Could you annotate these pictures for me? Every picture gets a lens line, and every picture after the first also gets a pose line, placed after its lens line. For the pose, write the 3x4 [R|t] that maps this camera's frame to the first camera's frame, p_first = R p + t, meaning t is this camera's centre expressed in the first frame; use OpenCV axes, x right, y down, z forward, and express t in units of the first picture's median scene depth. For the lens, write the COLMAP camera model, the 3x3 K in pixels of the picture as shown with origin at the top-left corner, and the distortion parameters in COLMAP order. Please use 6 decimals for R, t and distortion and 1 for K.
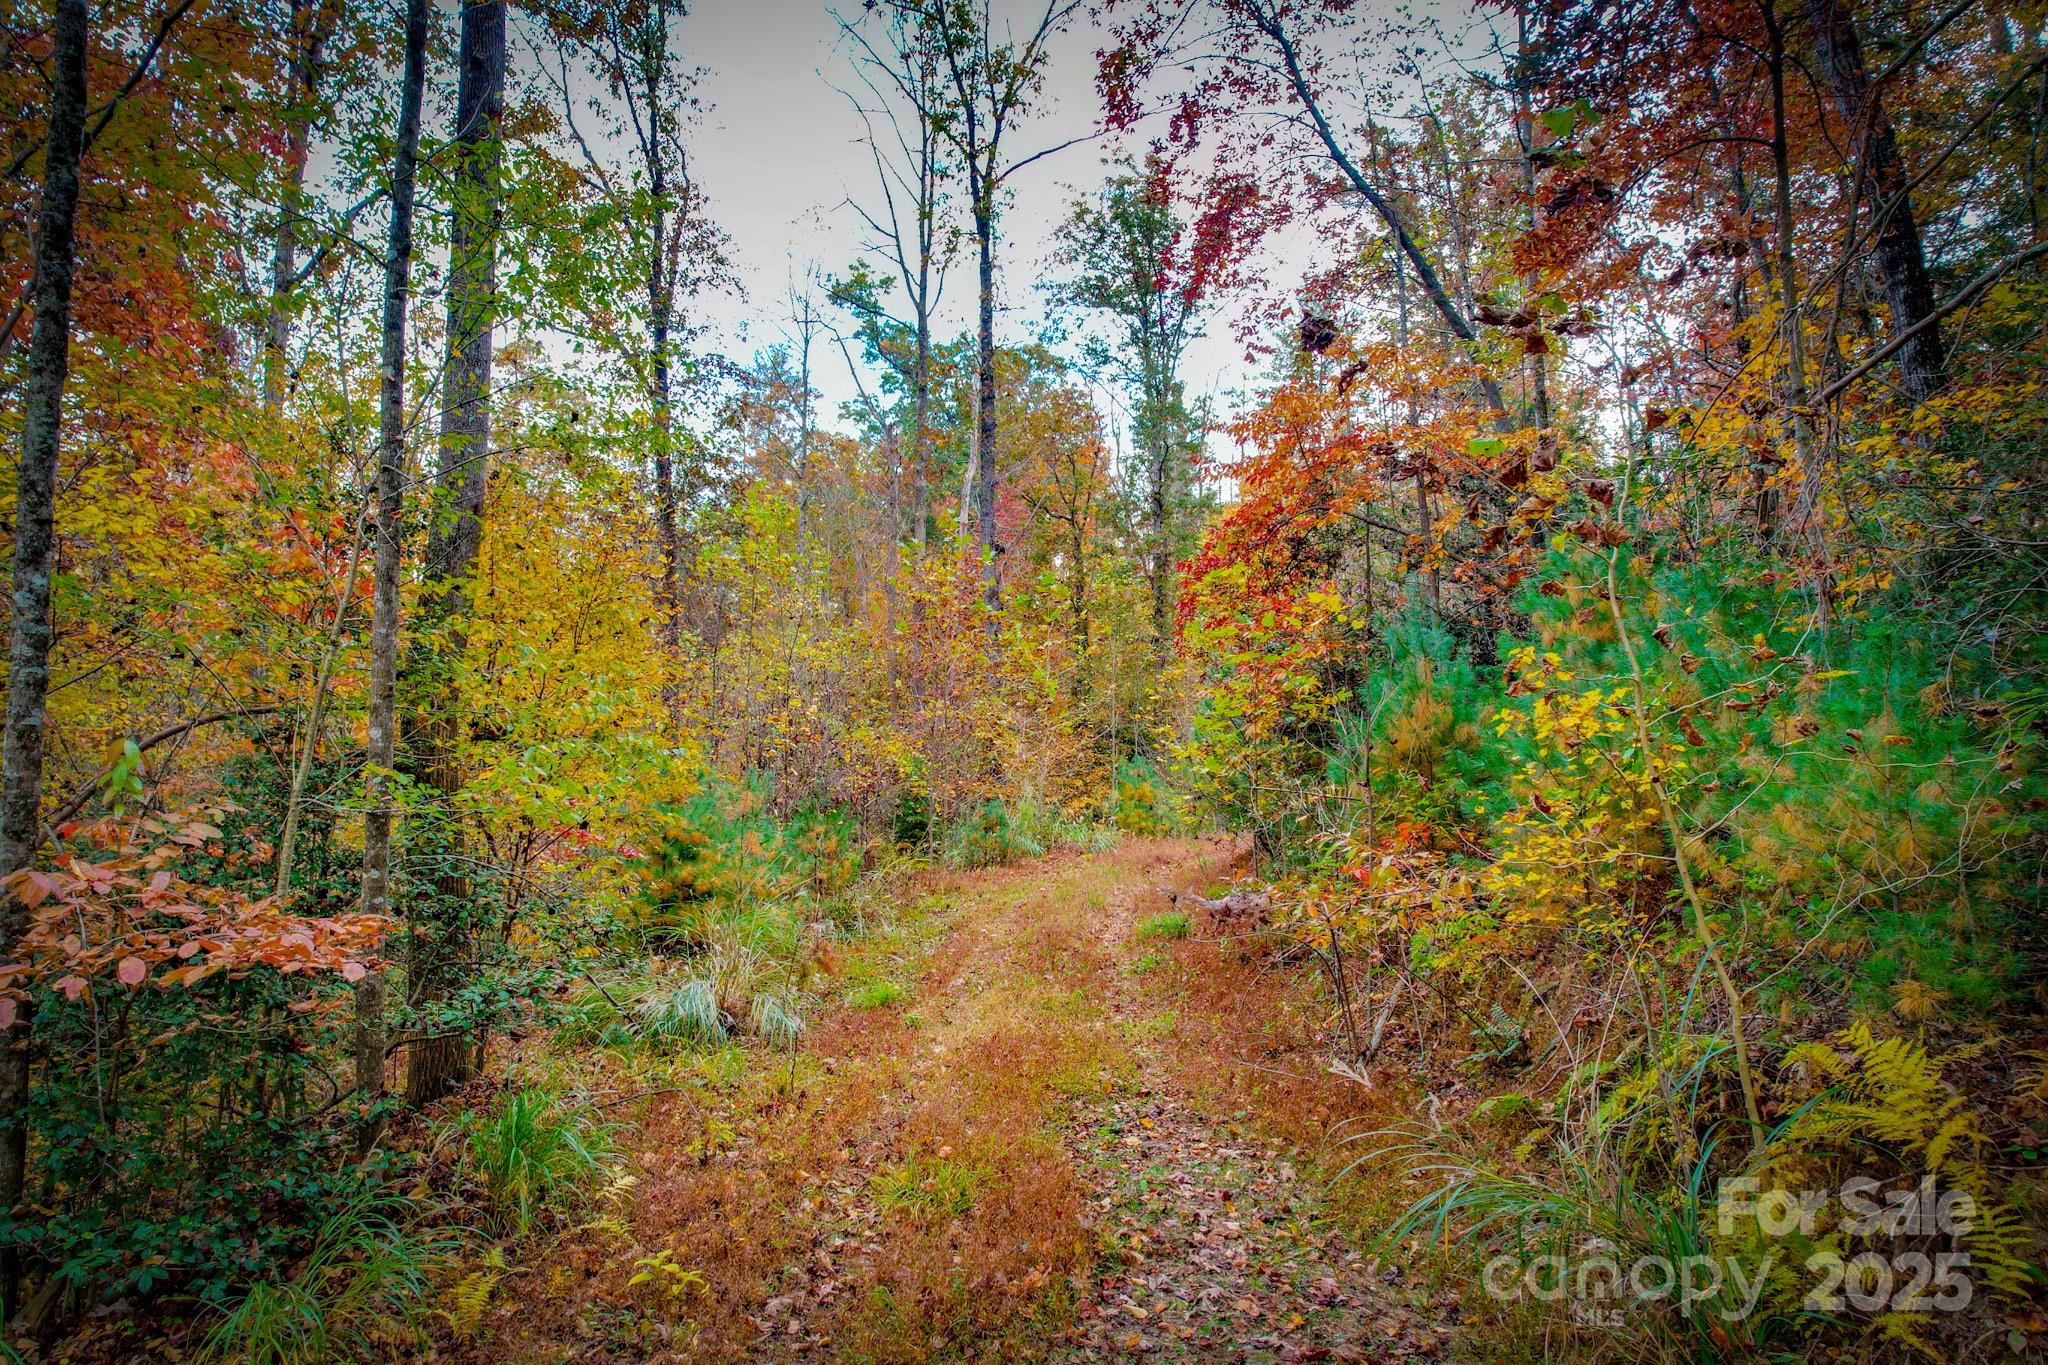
lens RADIAL K [[1332.2, 0, 1024.0], [0, 1332.2, 682.5], [0, 0, 1]] dist [-0.077653, 0.060274]
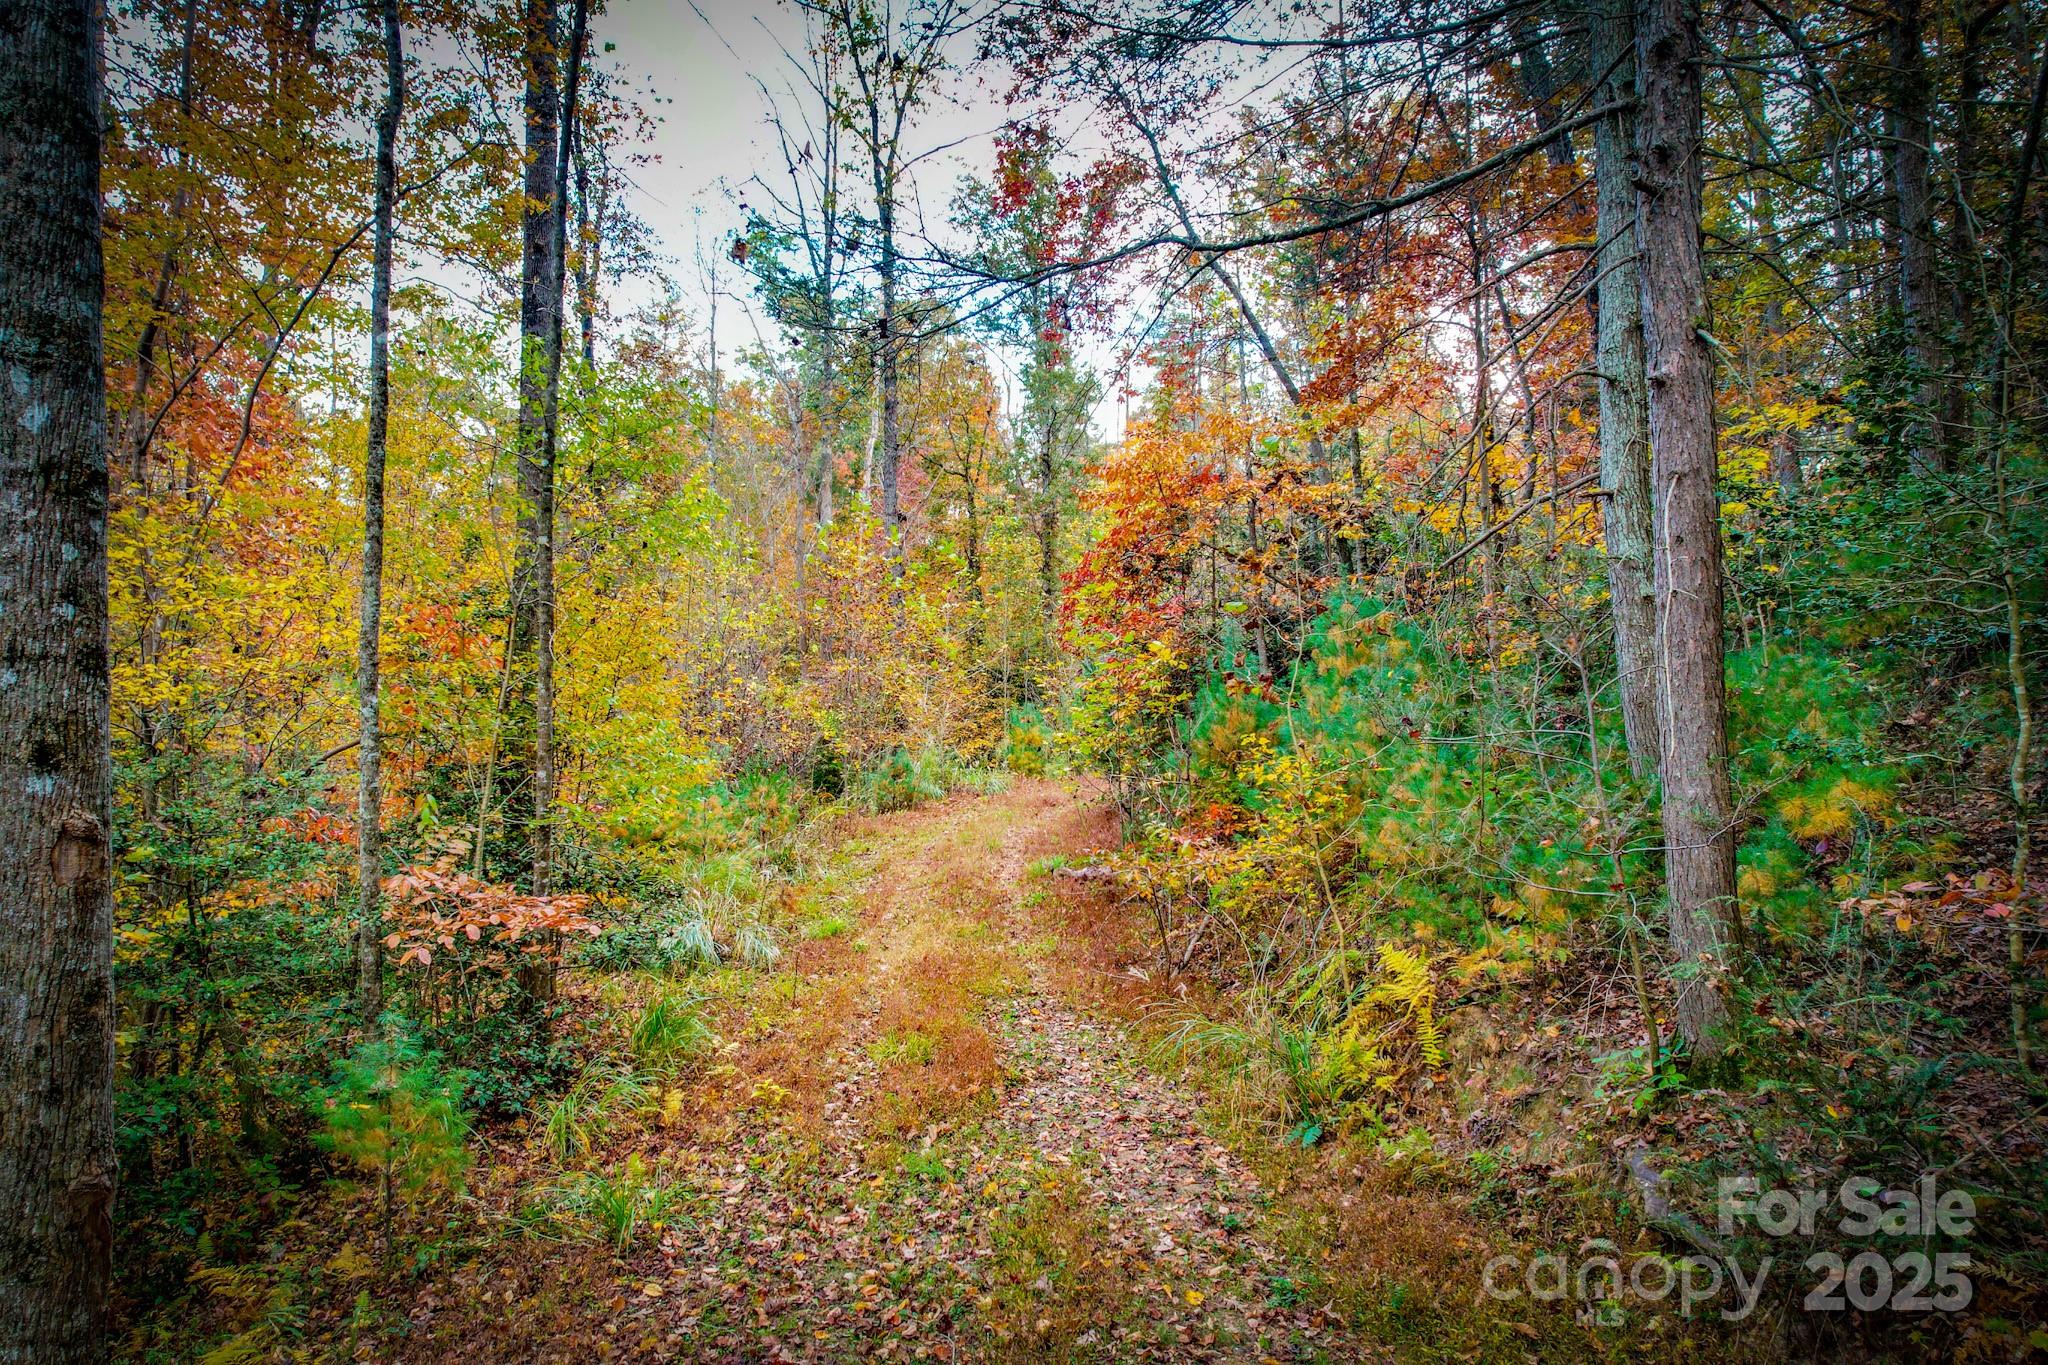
lens RADIAL K [[1348.2, 0, 1024.0], [0, 1348.2, 682.5], [0, 0, 1]] dist [-0.080096, -0.000065]
pose [[0.996544, -0.004582, 0.082938, -0.010517], [-0.000419, 0.998188, 0.060171, -0.031604], [-0.083063, -0.059997, 0.994737, -0.117494]]
